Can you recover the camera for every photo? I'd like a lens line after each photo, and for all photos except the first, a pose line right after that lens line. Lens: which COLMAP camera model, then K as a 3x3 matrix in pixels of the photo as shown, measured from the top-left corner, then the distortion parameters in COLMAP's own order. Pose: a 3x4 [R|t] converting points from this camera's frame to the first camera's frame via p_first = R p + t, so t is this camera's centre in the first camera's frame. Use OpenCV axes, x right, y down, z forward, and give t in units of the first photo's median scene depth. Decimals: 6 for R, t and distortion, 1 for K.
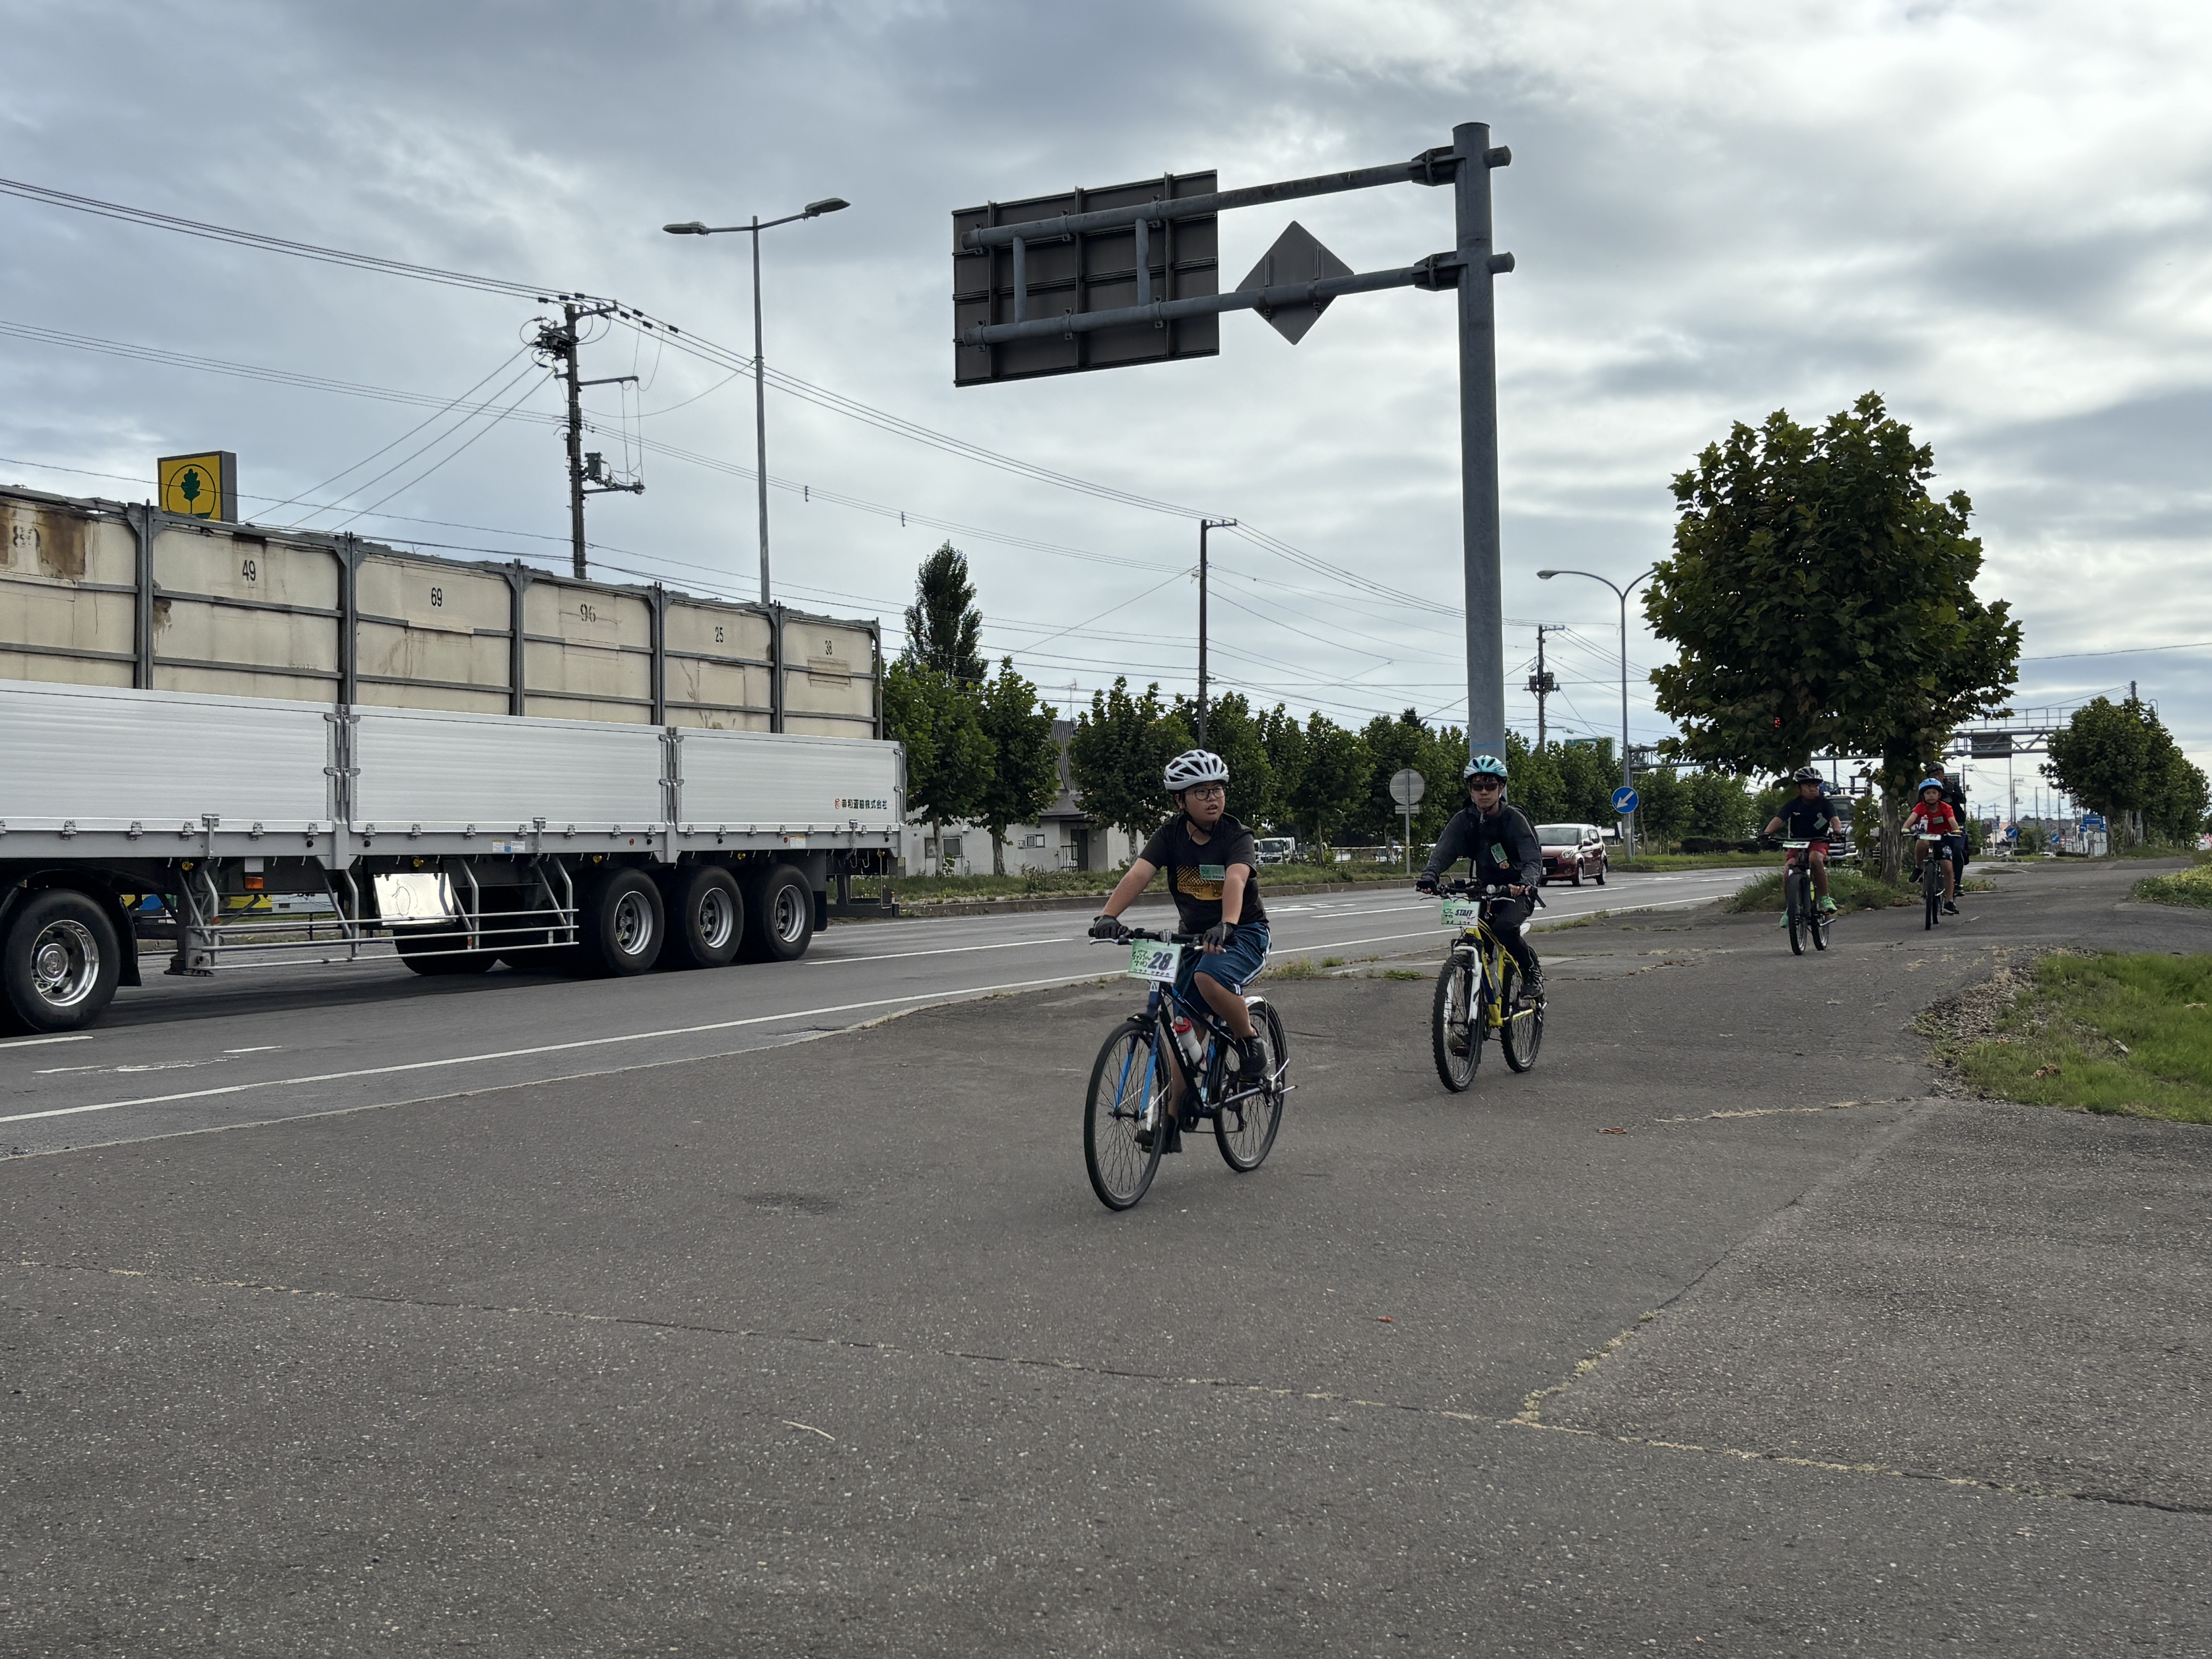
lens RADIAL K [[2502.4, 0, 1108.6], [0, 2502.4, 841.4], [0, 0, 1]] dist [0.244758, -0.942214]
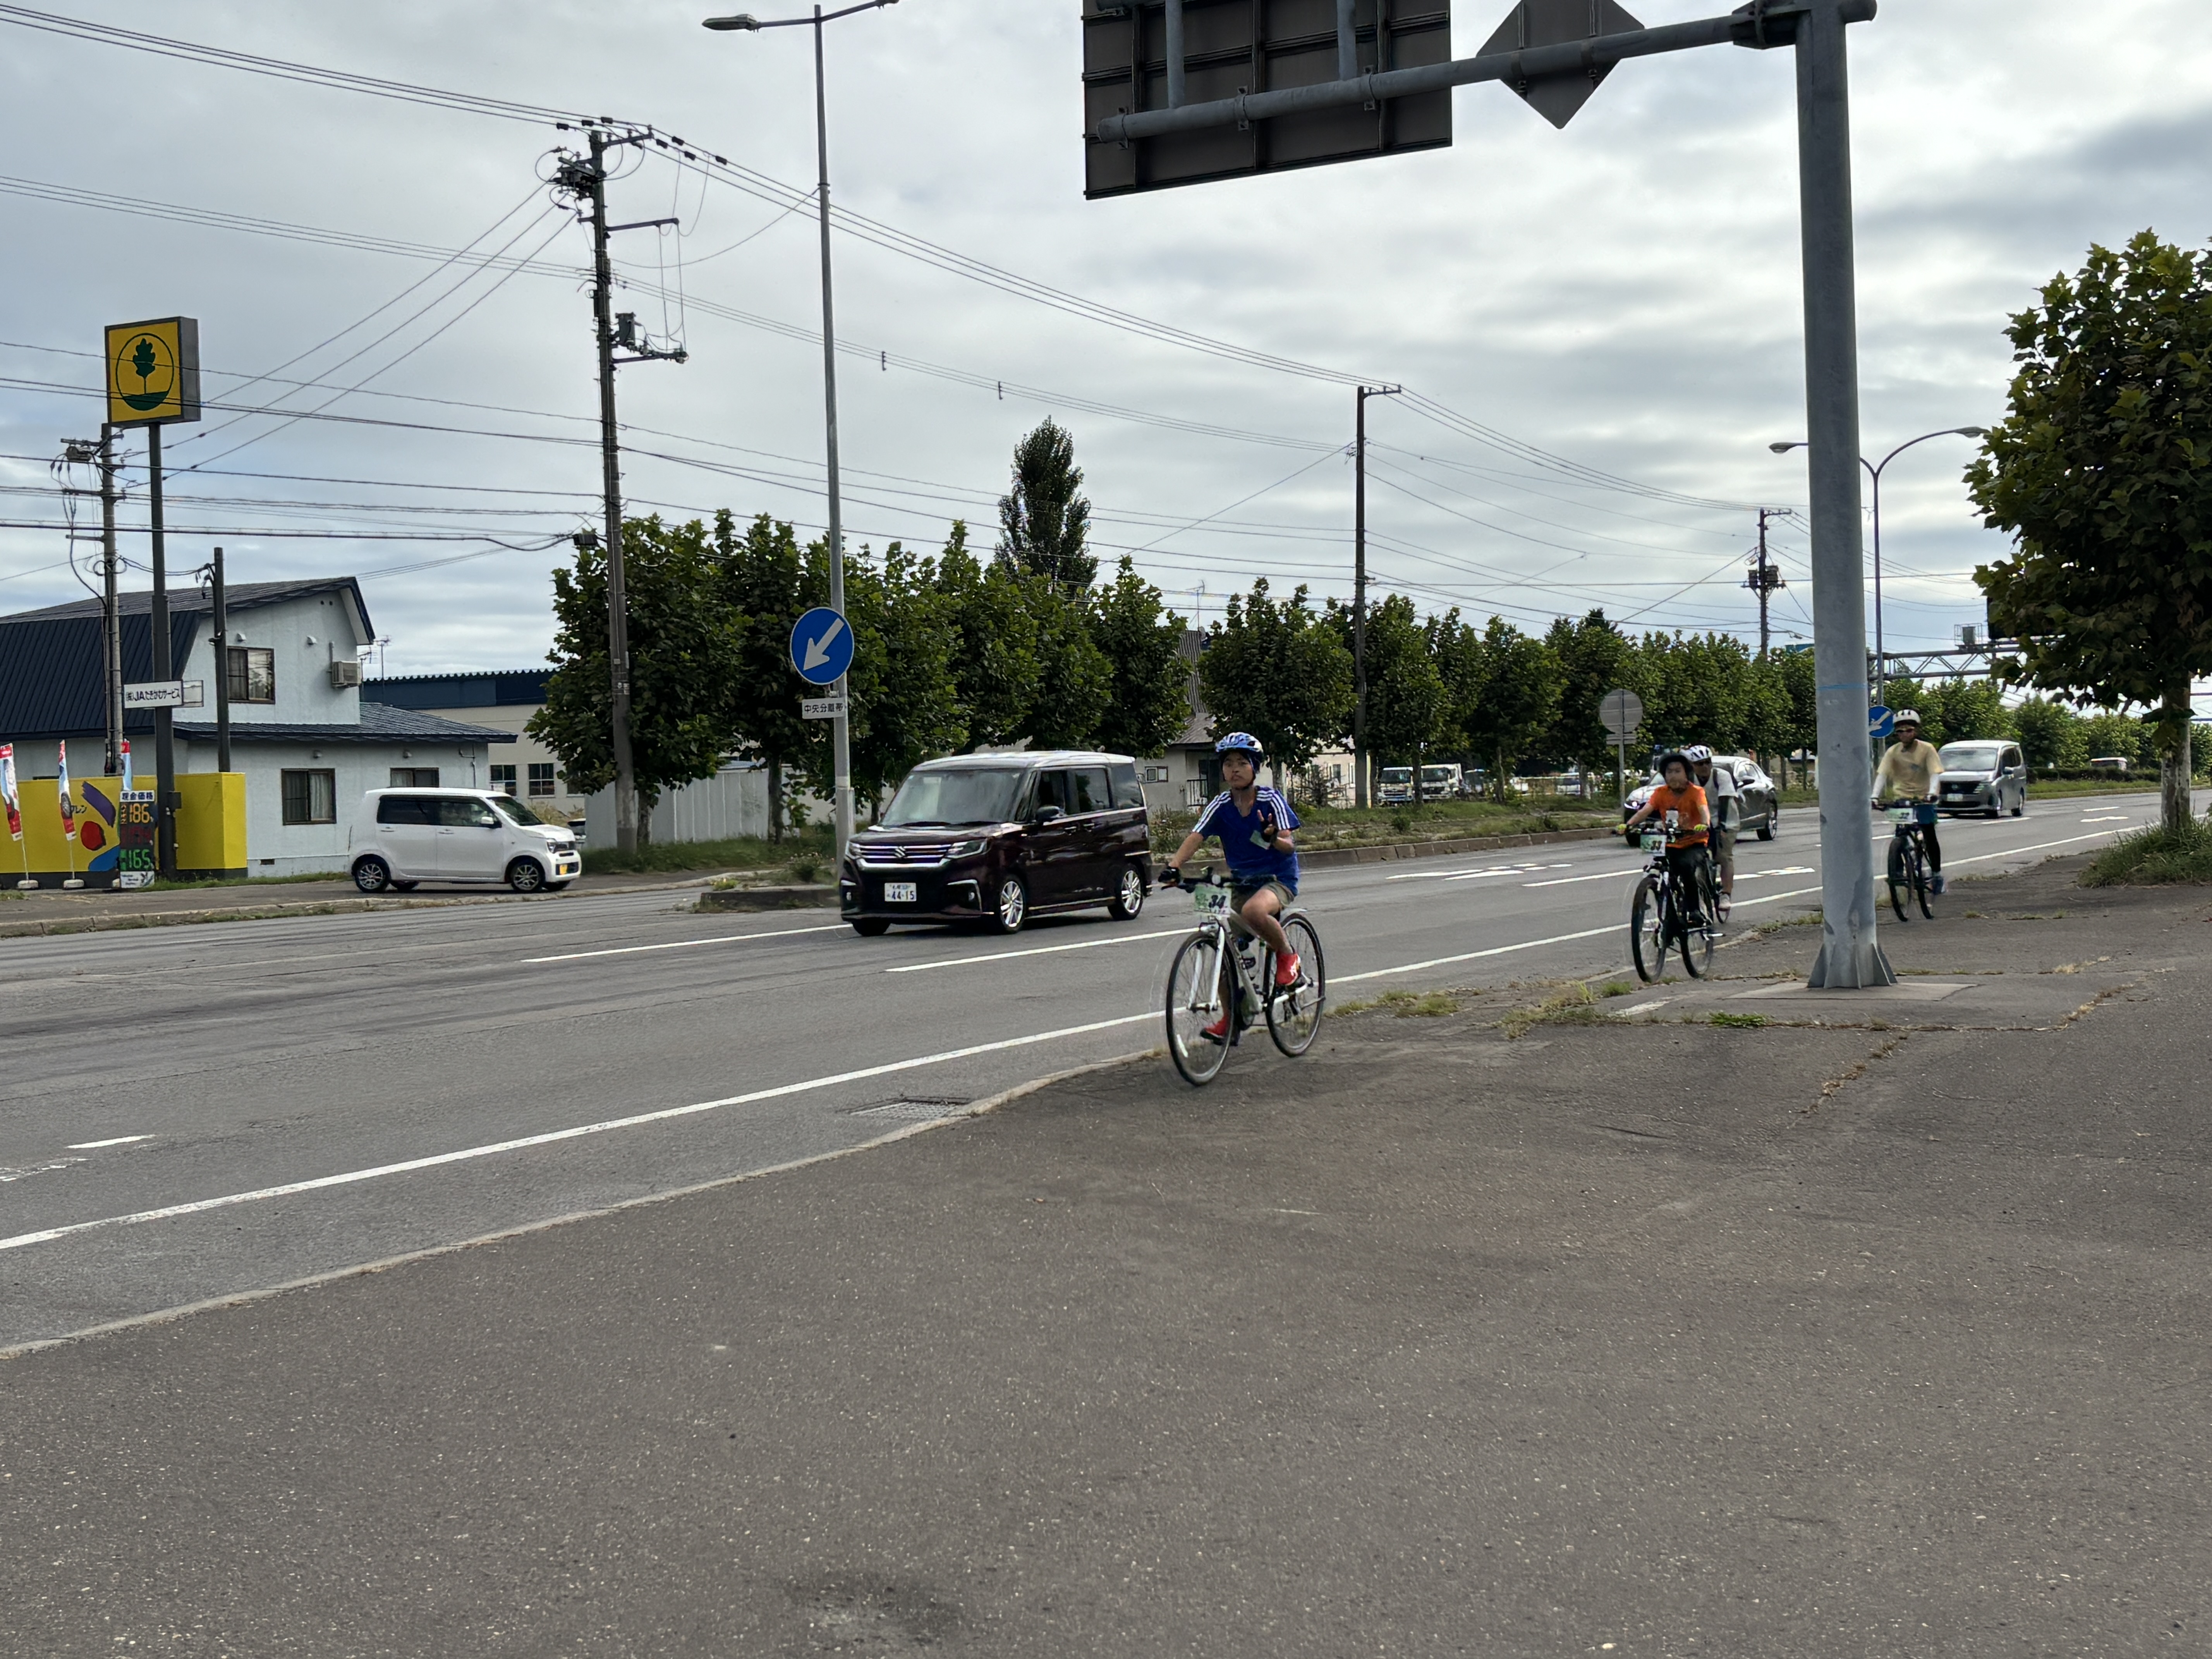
lens RADIAL K [[2855.7, 0, 1105.6], [0, 2855.7, 808.6], [0, 0, 1]] dist [0.245319, -0.986499]
pose [[0.999060, -0.005732, -0.042965, -0.012012], [0.006444, 0.999844, 0.016451, -0.010145], [0.042864, -0.016712, 0.998941, 0.095987]]
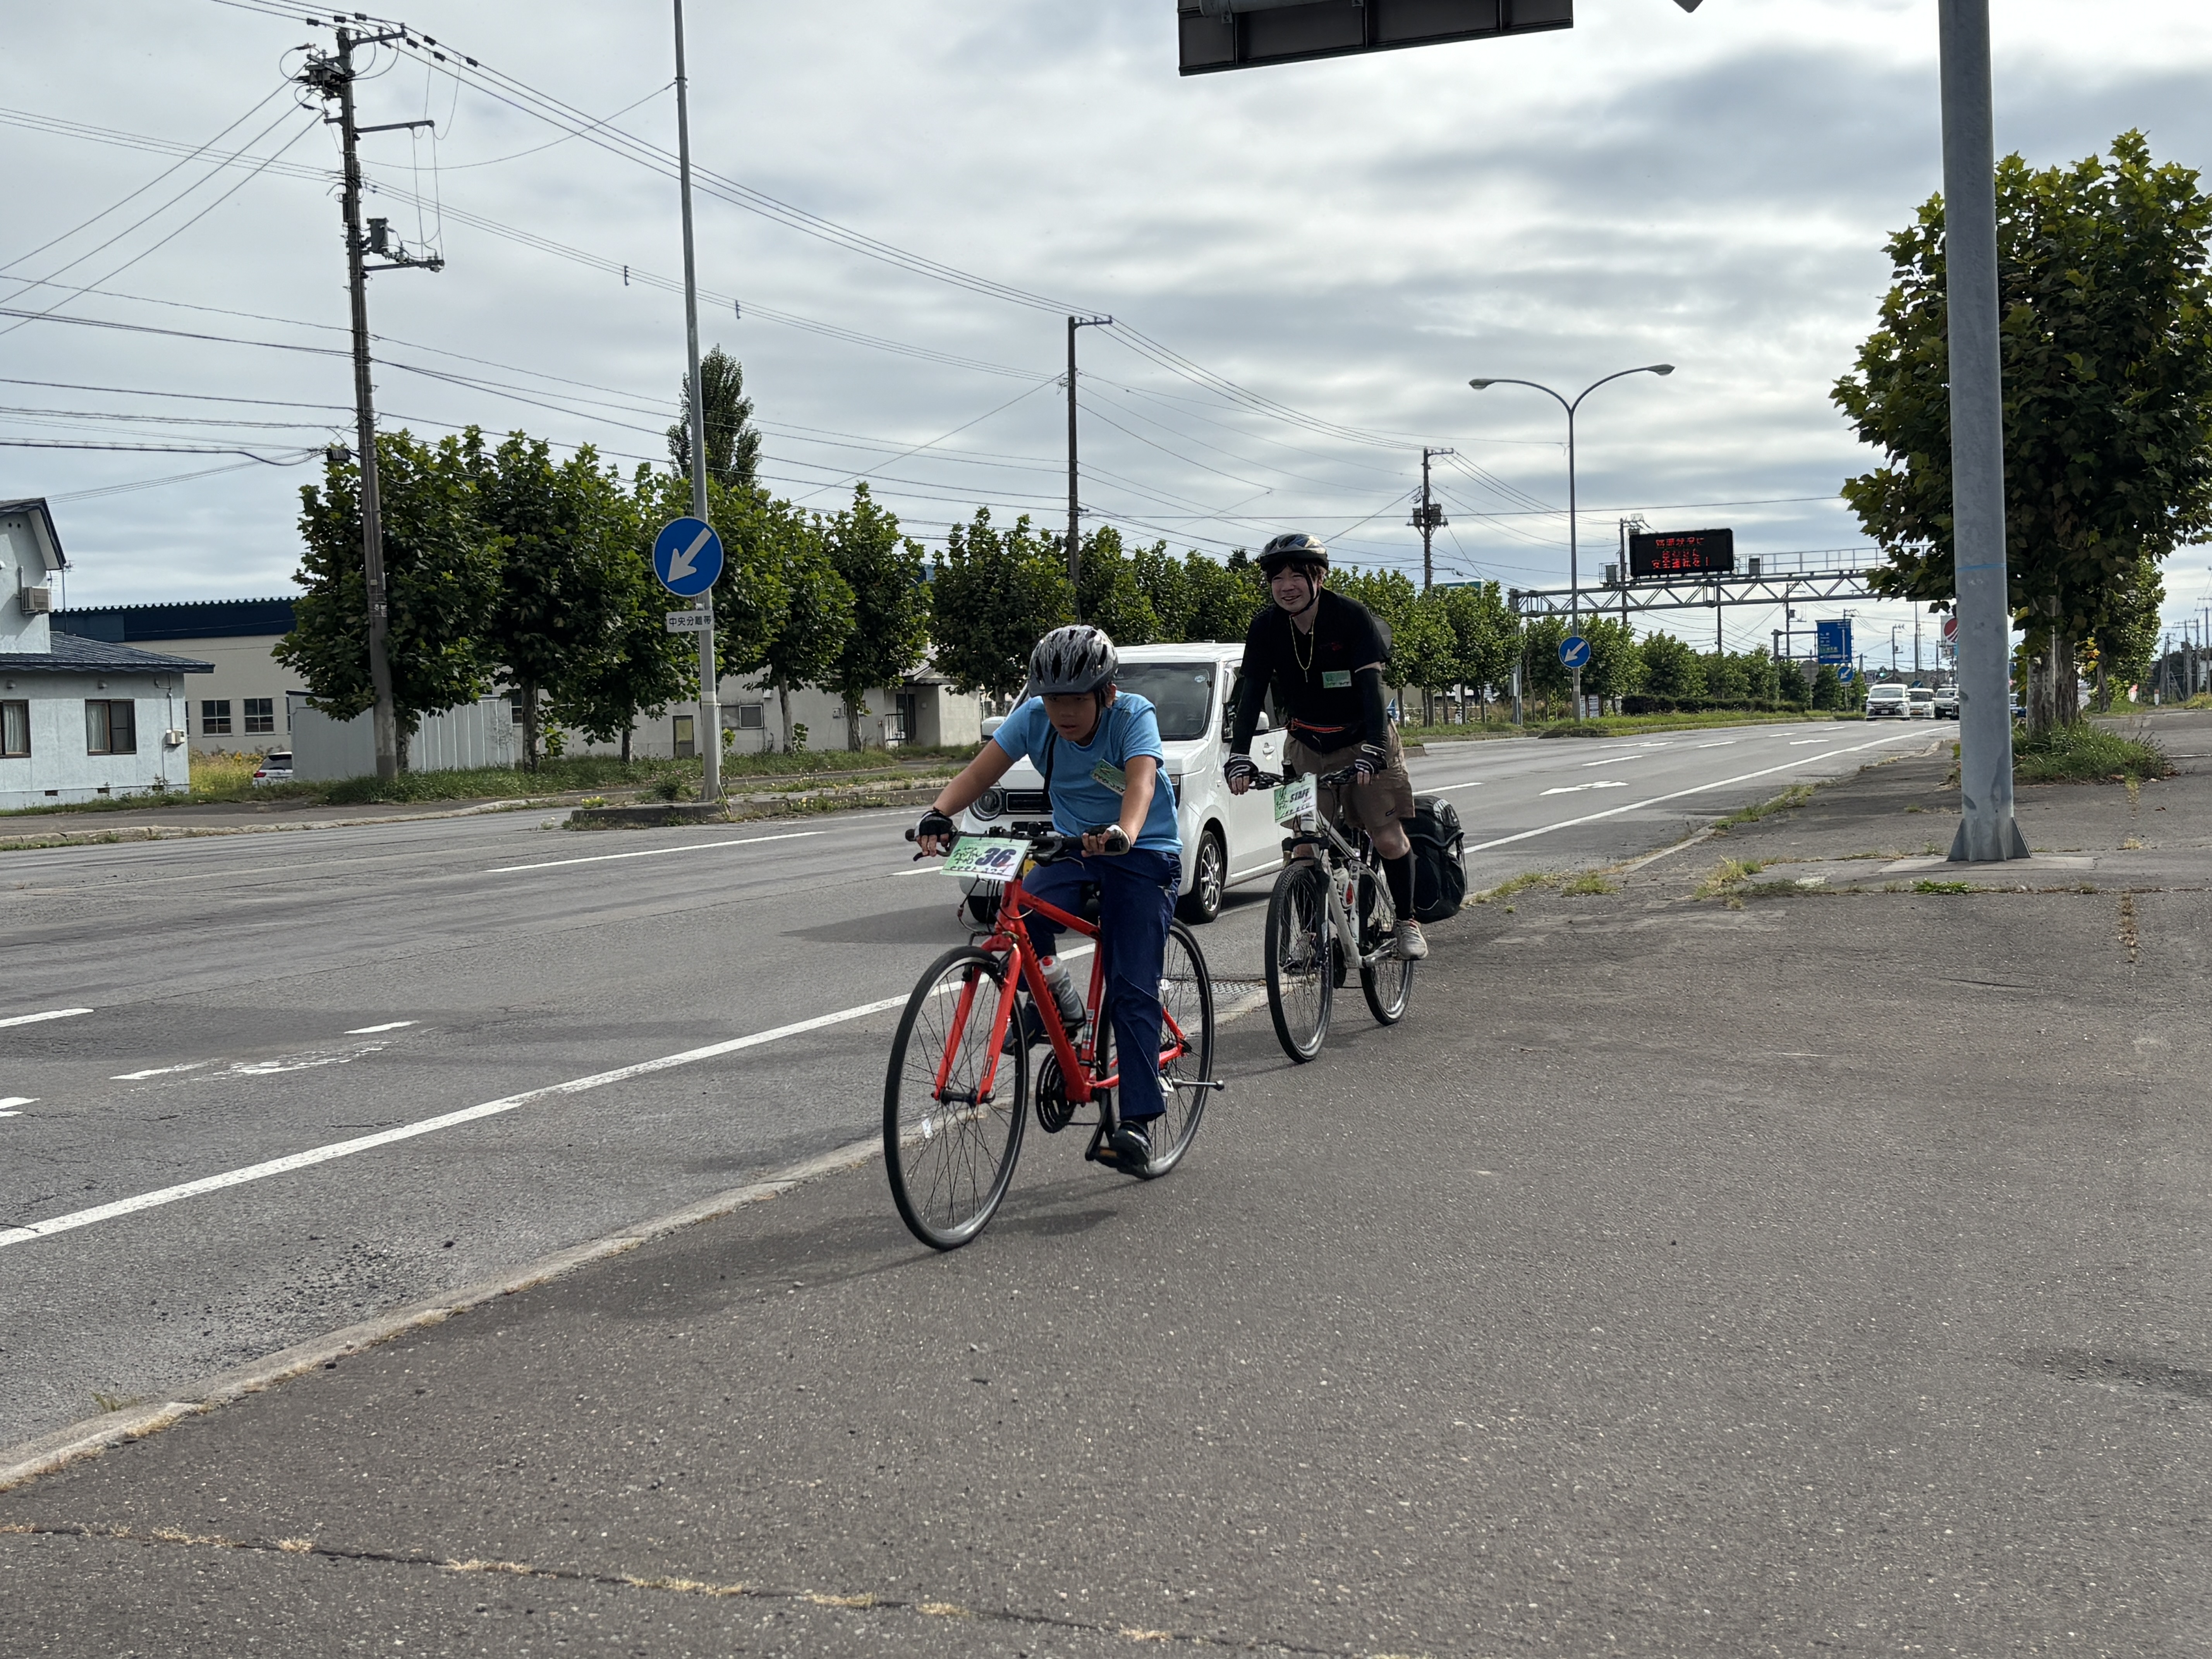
lens RADIAL K [[2855.8, 0, 1077.0], [0, 2855.8, 825.9], [0, 0, 1]] dist [0.239571, -0.927390]
pose [[0.995330, -0.014161, 0.095490, -0.103769], [0.010194, 0.999069, 0.041912, -0.000651], [-0.095995, -0.040743, 0.994548, 0.104272]]
